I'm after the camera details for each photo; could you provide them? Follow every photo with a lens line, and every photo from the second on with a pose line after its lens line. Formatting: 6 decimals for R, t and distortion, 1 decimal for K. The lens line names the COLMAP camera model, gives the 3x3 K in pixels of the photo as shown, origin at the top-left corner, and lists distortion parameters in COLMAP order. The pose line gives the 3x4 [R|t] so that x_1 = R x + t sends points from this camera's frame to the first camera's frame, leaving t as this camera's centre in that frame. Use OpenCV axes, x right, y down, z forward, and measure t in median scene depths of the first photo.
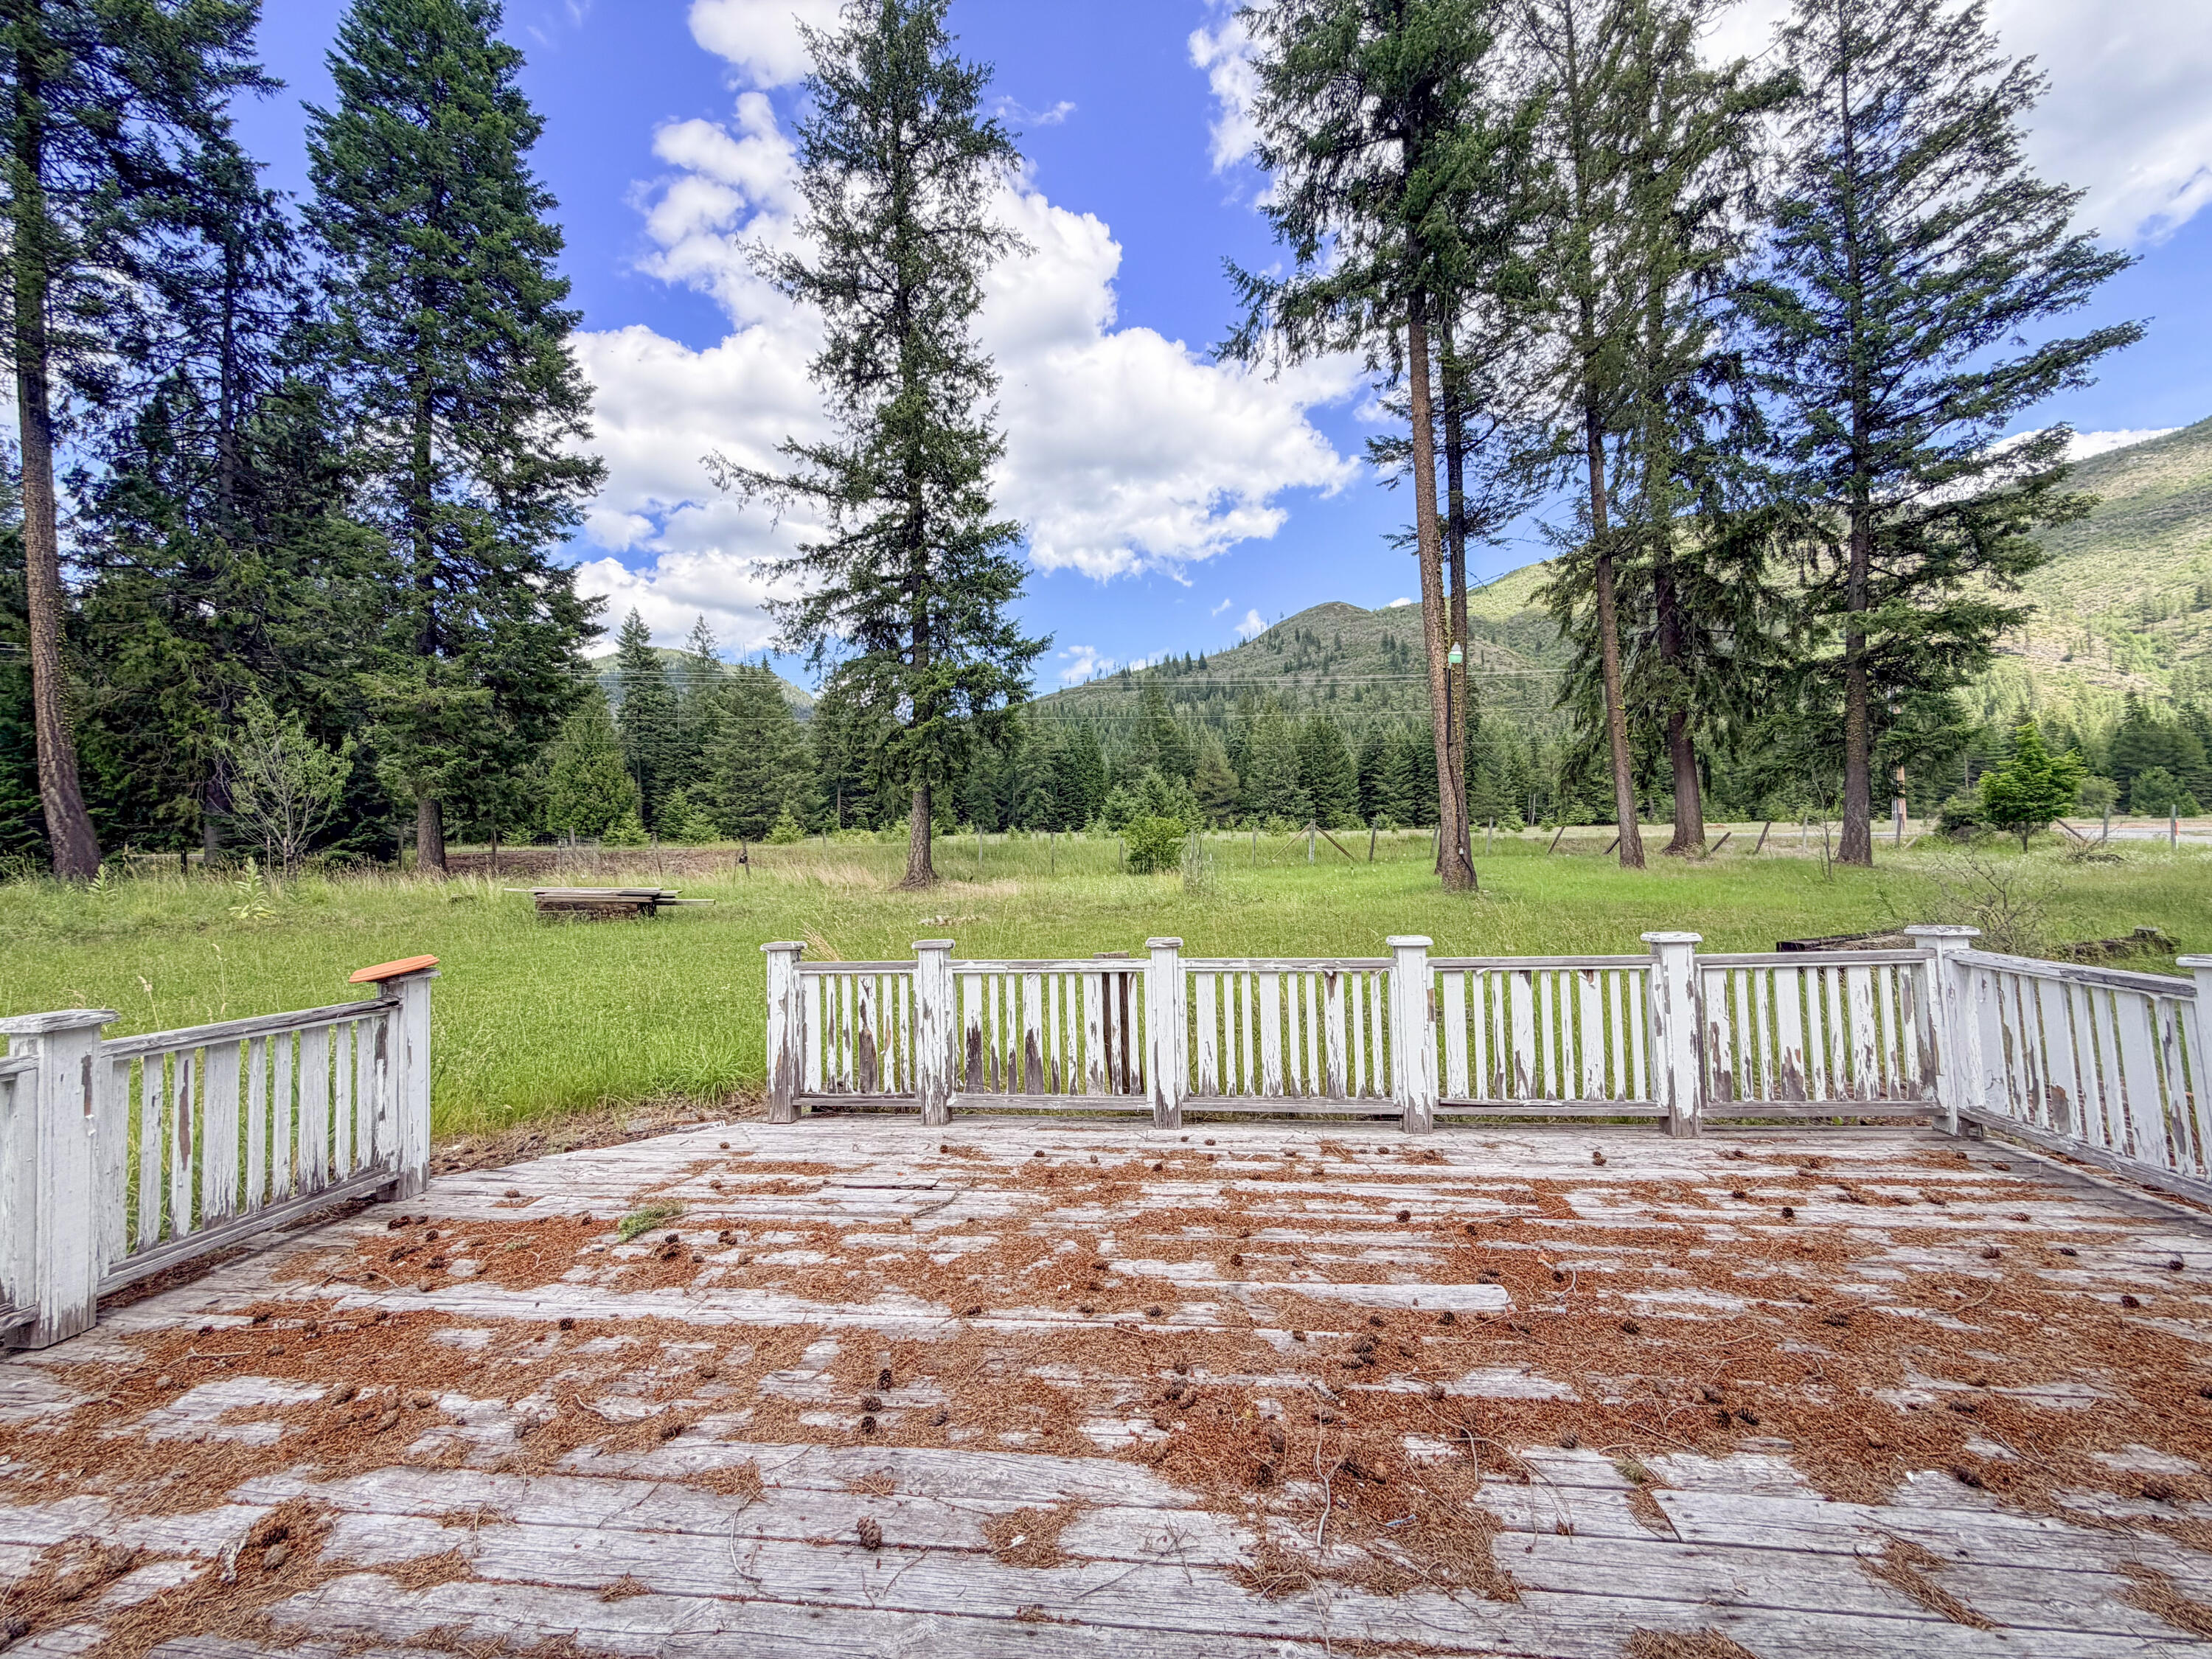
lens RADIAL K [[885.0, 0, 1114.6], [0, 885.0, 815.0], [0, 0, 1]] dist [-0.000458, 0.000075]
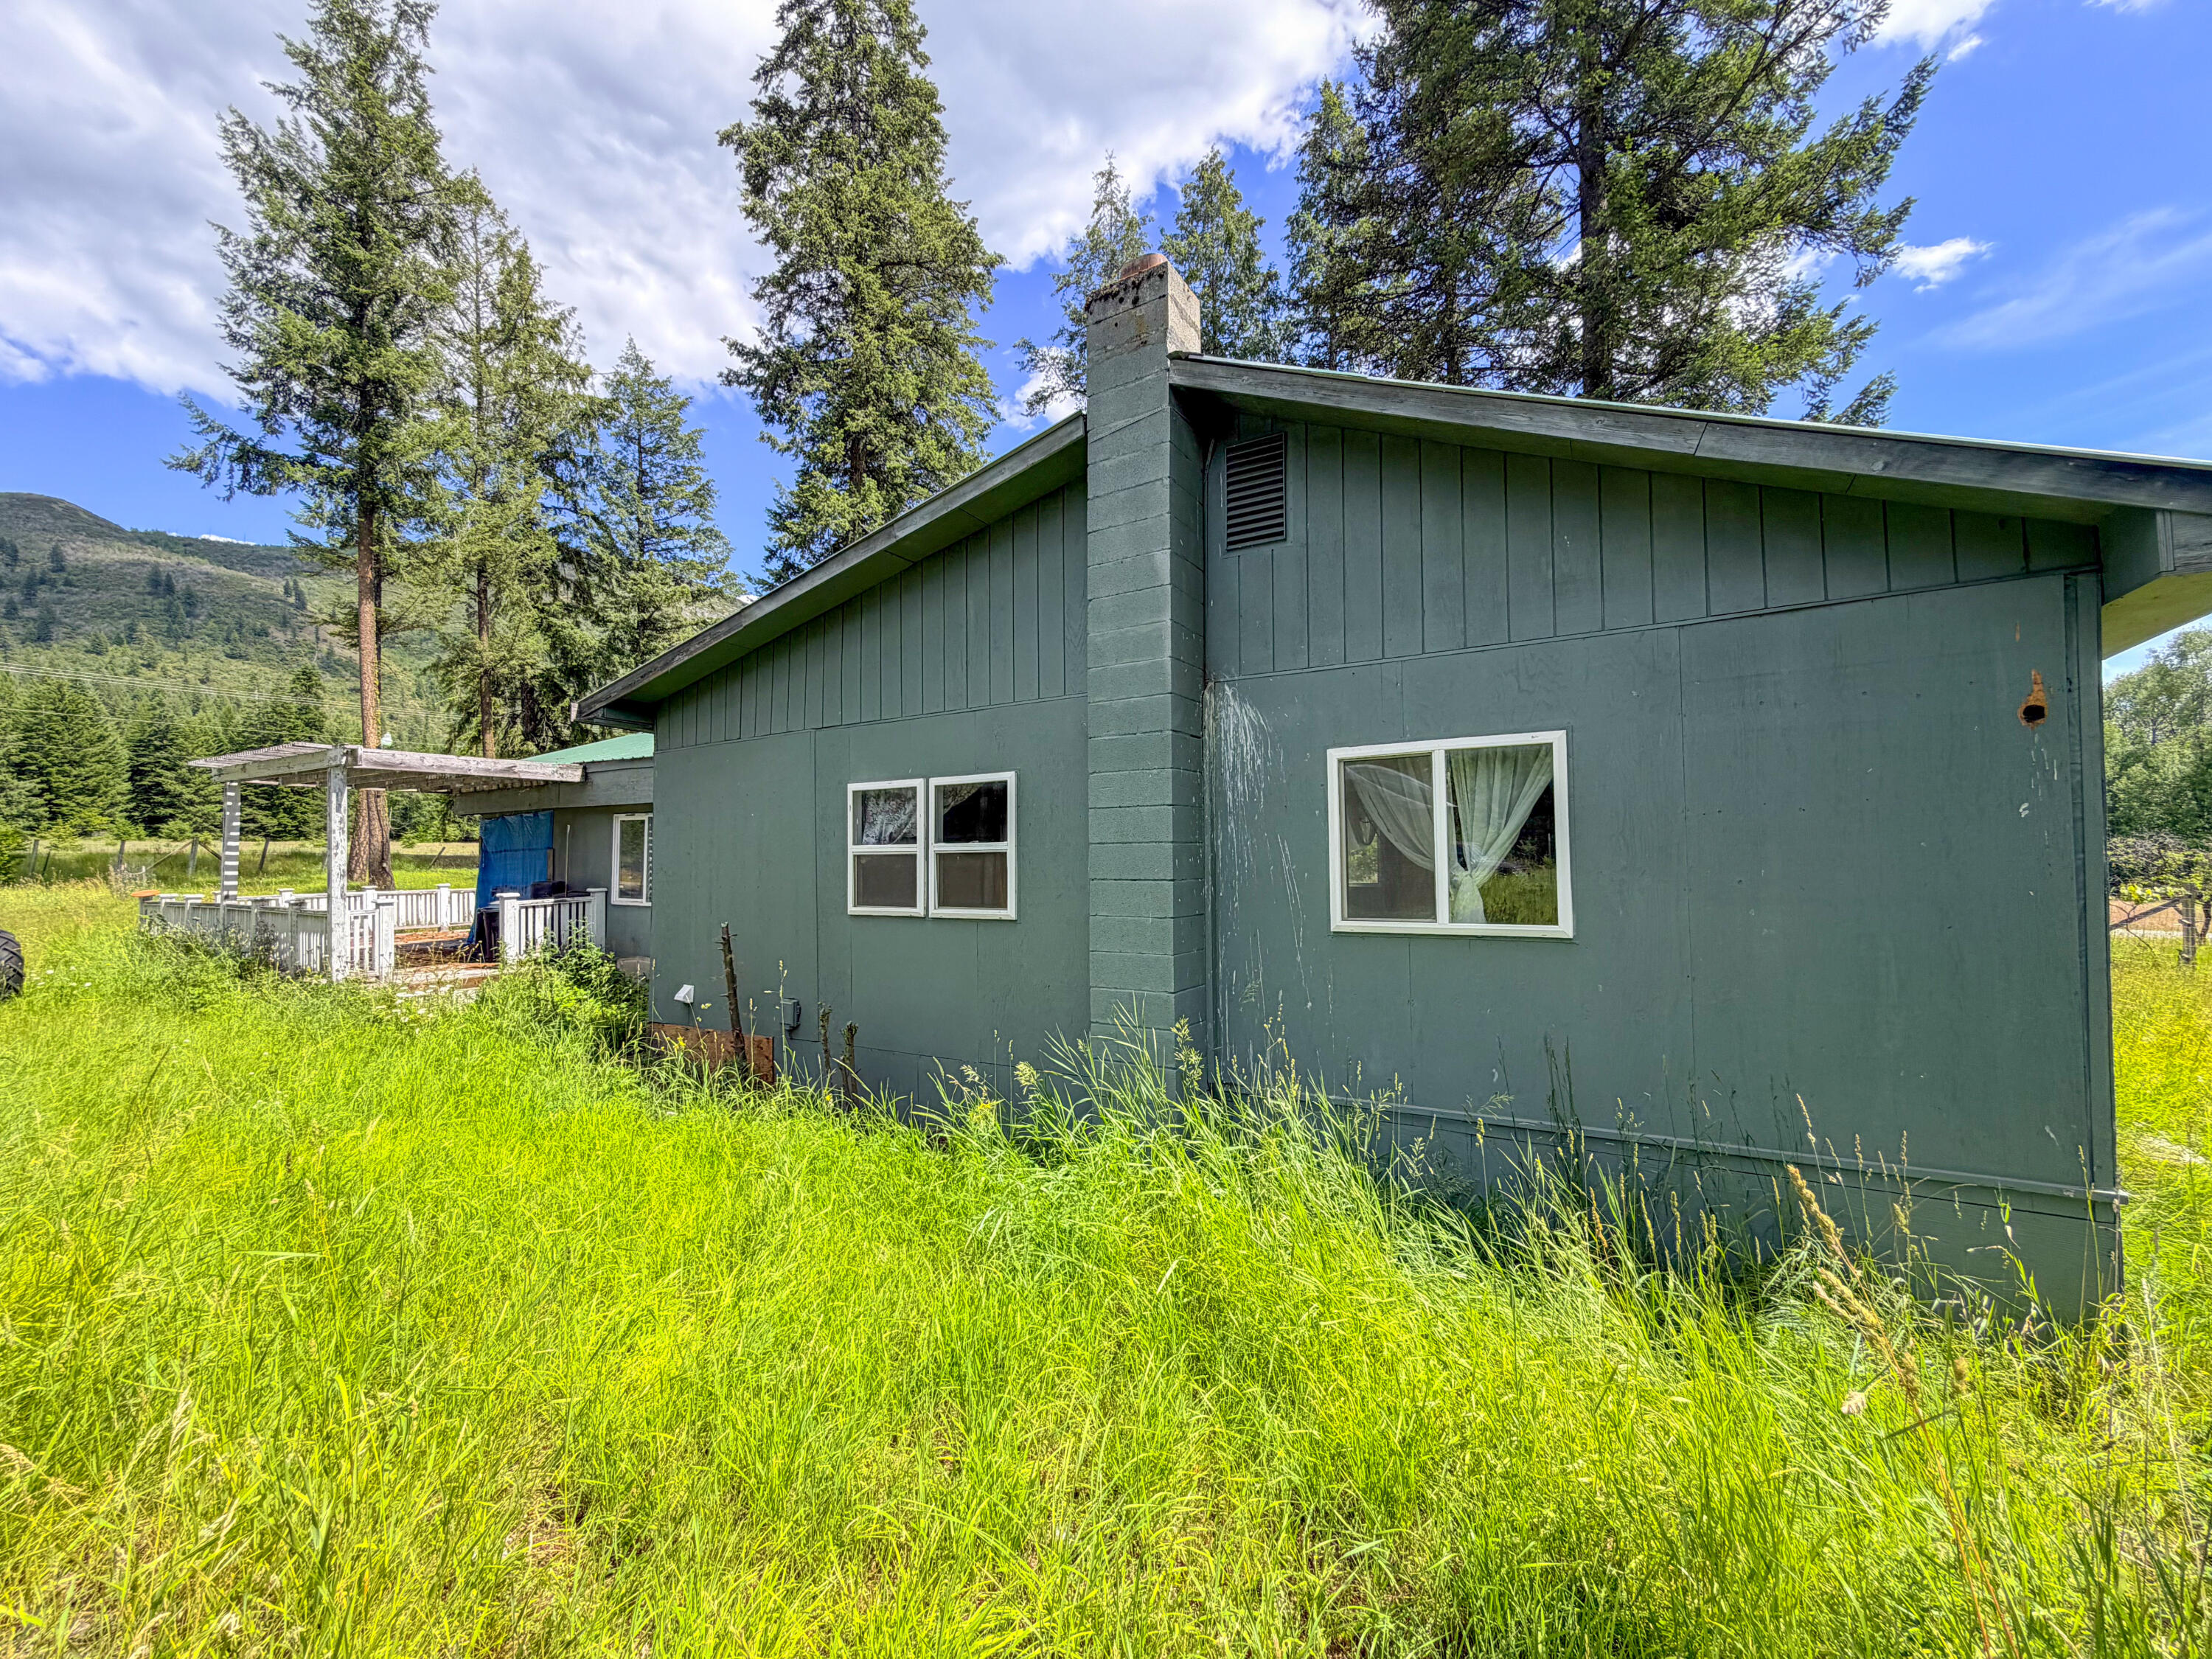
lens RADIAL K [[885.0, 0, 1109.6], [0, 885.0, 835.0], [0, 0, 1]] dist [-0.000458, 0.000075]
pose [[0.426973, 0.037358, 0.903492, -0.296583], [-0.036935, 0.999033, -0.023854, -0.003932], [-0.903510, -0.023186, 0.427940, -0.532357]]
